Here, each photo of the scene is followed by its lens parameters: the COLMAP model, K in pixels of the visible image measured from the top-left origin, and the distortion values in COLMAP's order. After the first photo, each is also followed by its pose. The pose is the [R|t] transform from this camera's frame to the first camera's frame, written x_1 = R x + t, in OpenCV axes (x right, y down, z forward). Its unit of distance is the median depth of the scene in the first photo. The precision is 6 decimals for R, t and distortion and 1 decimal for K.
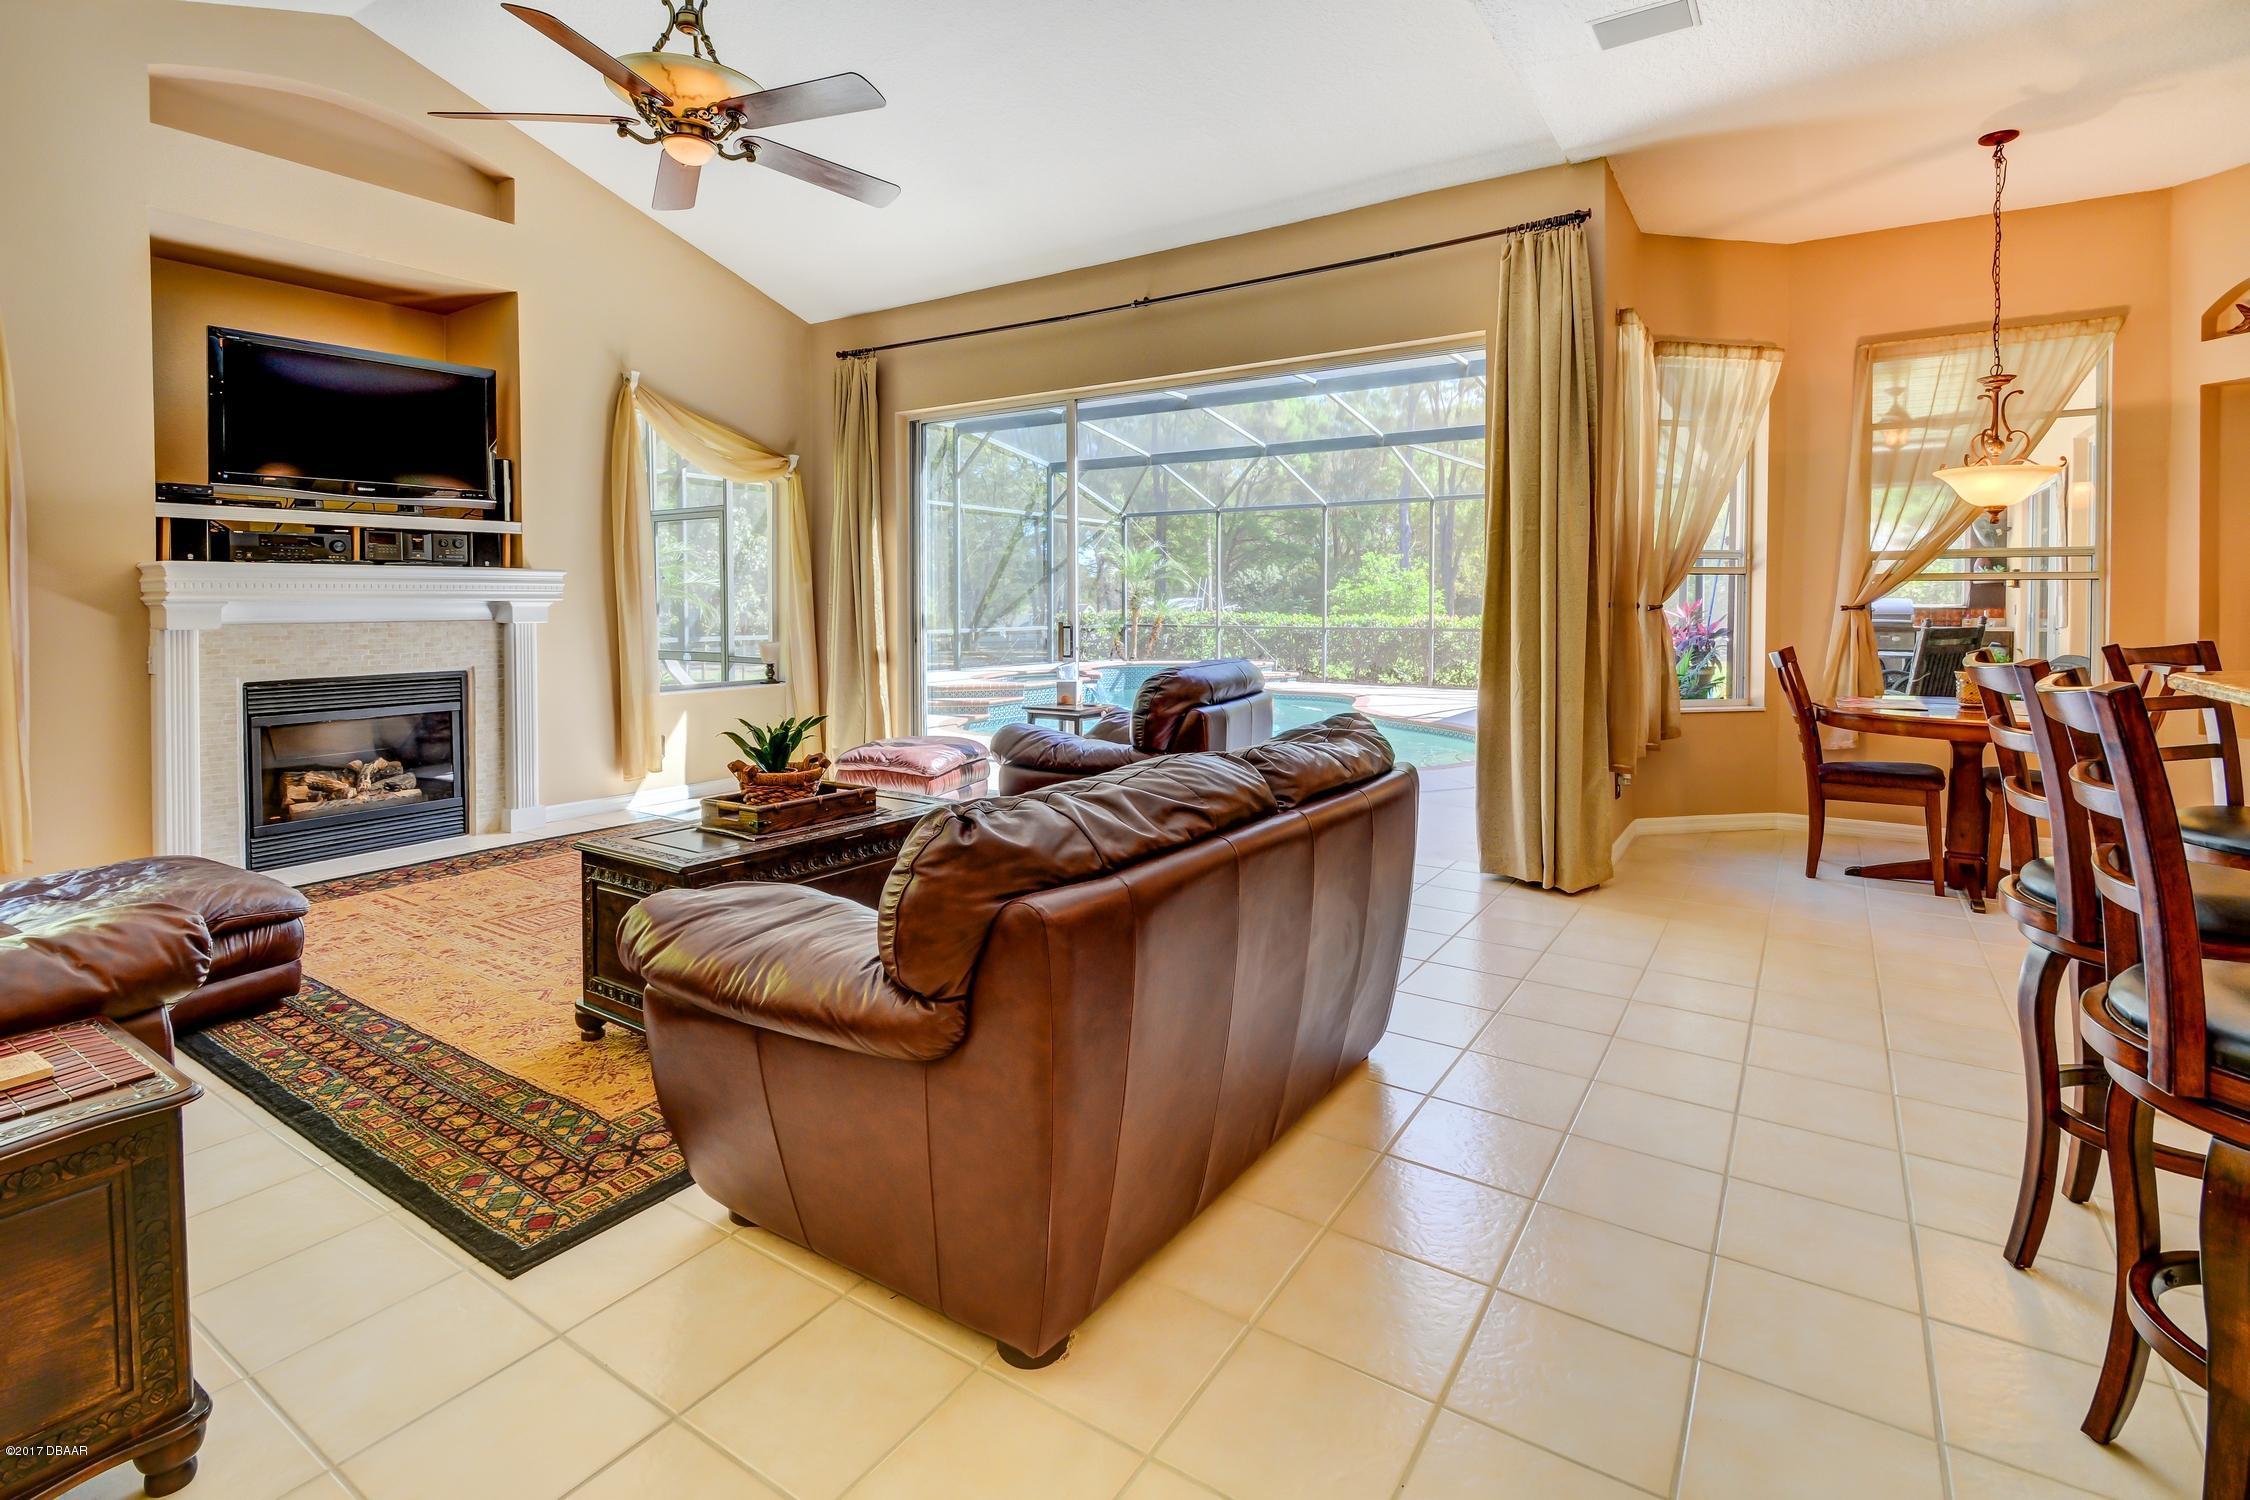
lens RADIAL K [[1050.9, 0, 1128.7], [0, 1050.9, 602.2], [0, 0, 1]] dist [0.008268, -0.008002]
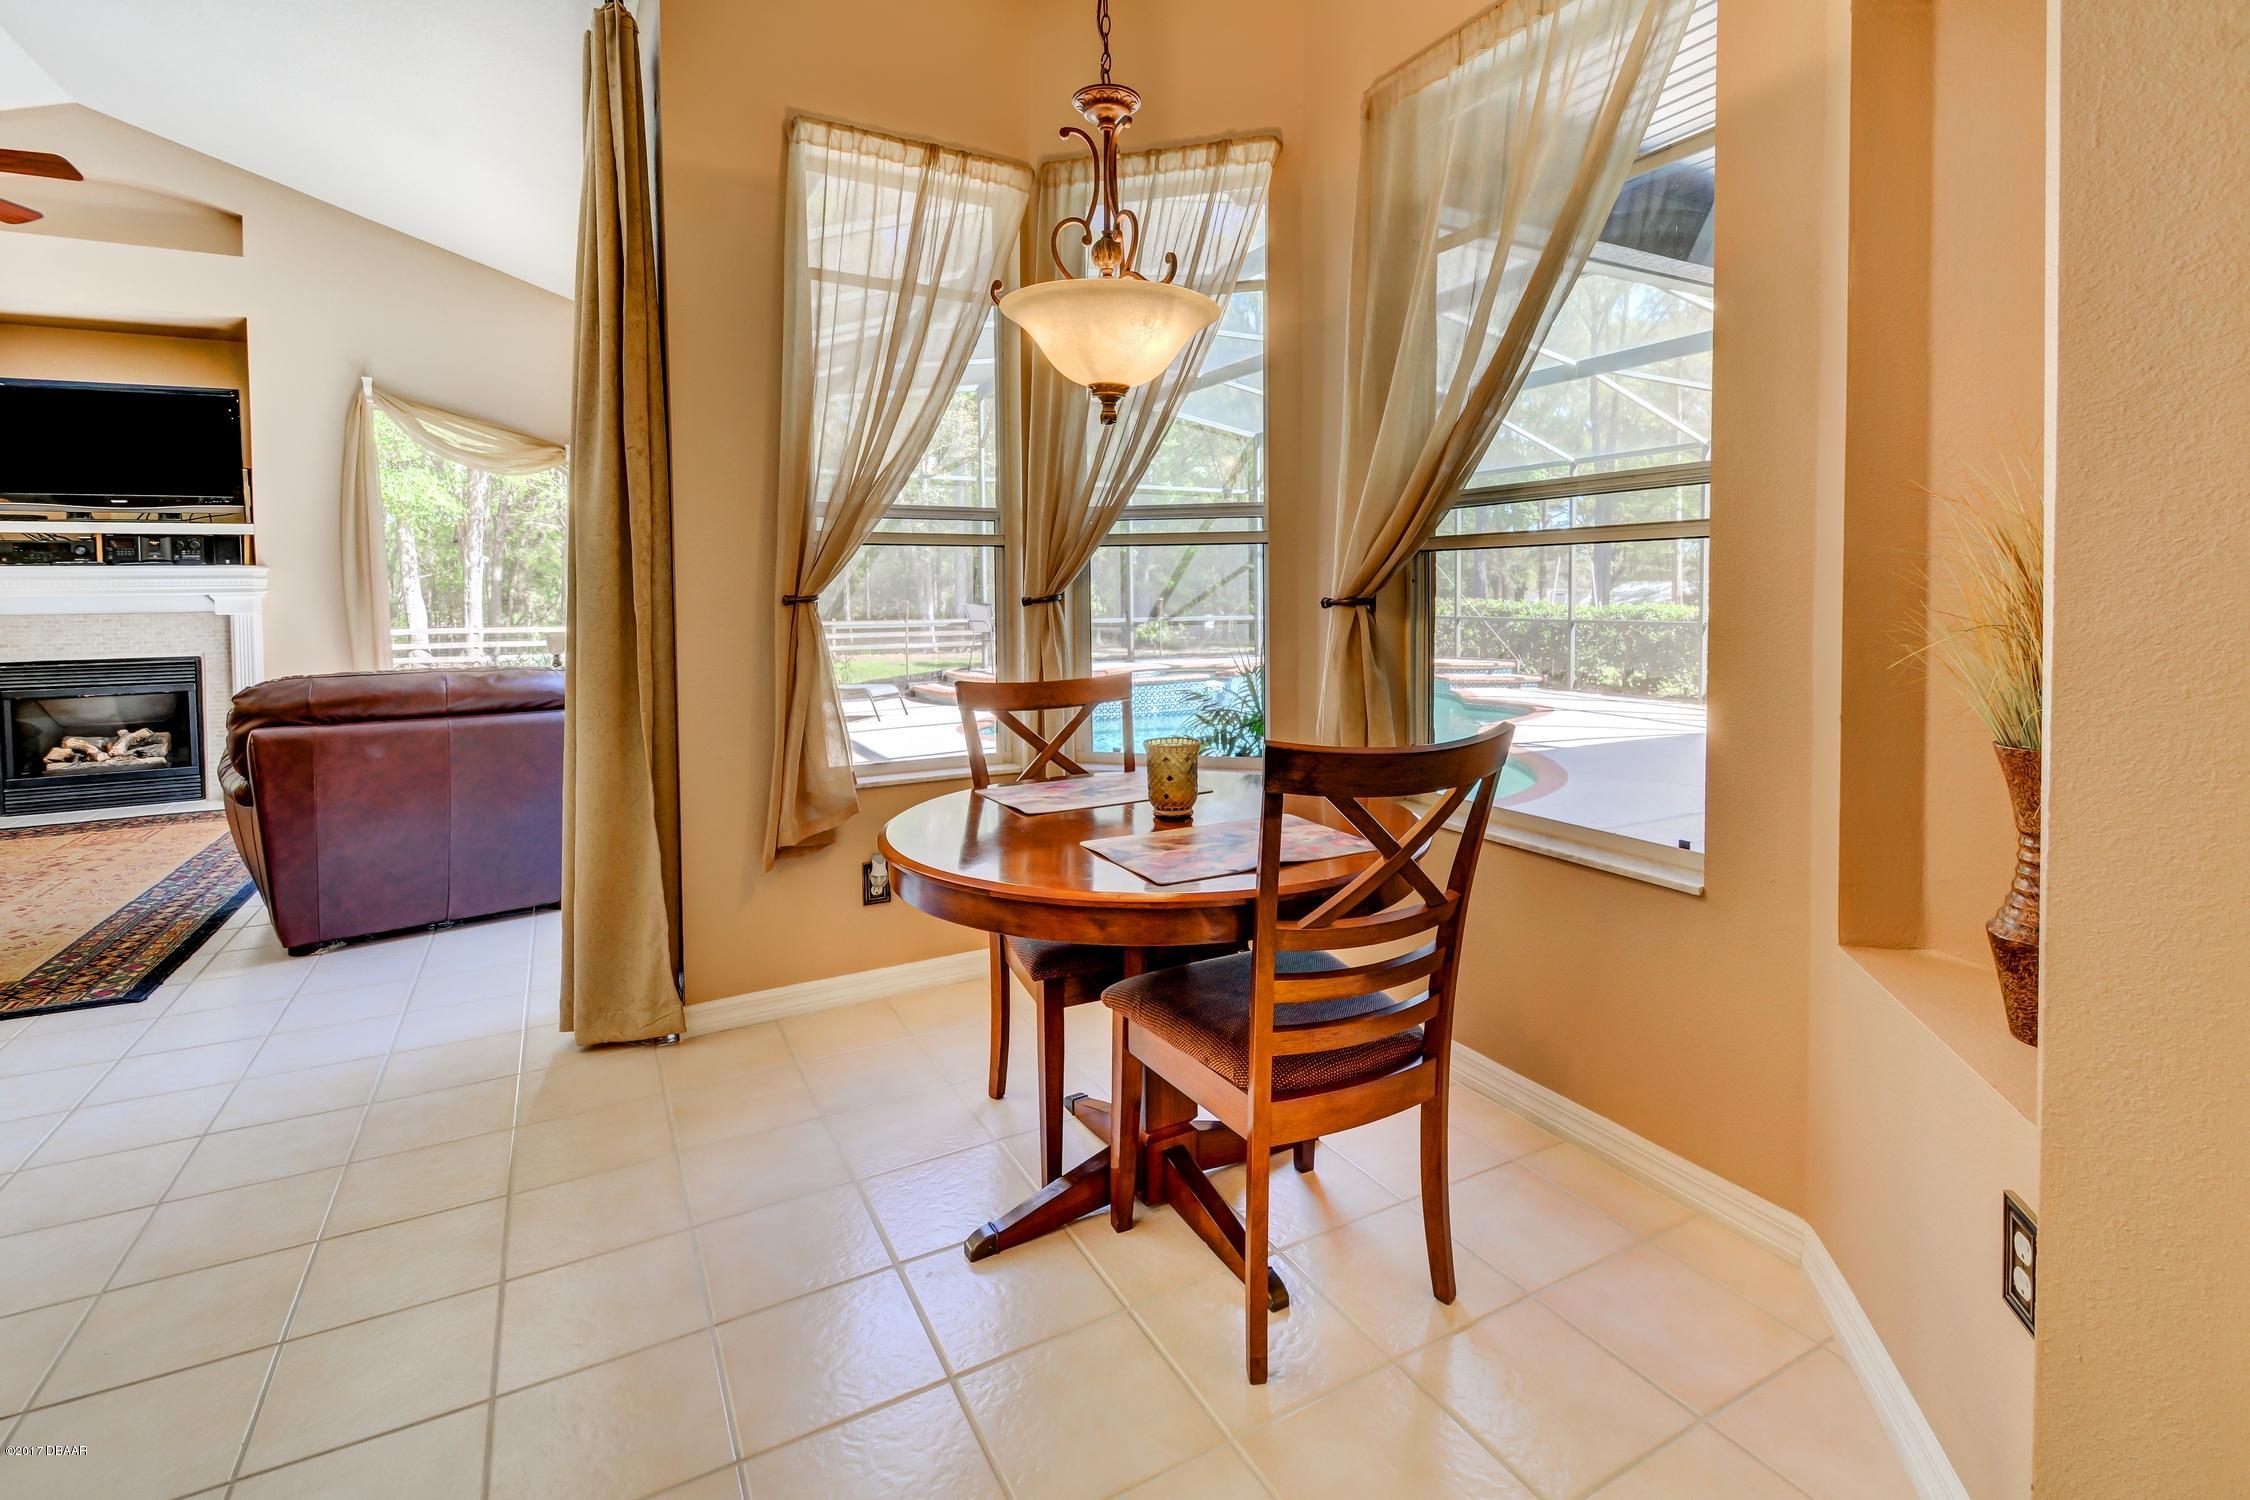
lens RADIAL K [[1050.9, 0, 1118.7], [0, 1050.9, 607.0], [0, 0, 1]] dist [0.008268, -0.008002]
pose [[0.888298, 0.001087, -0.459267, 0.815414], [0.009391, 0.999745, 0.020529, -0.002279], [0.459172, -0.022549, 0.888061, 0.464389]]
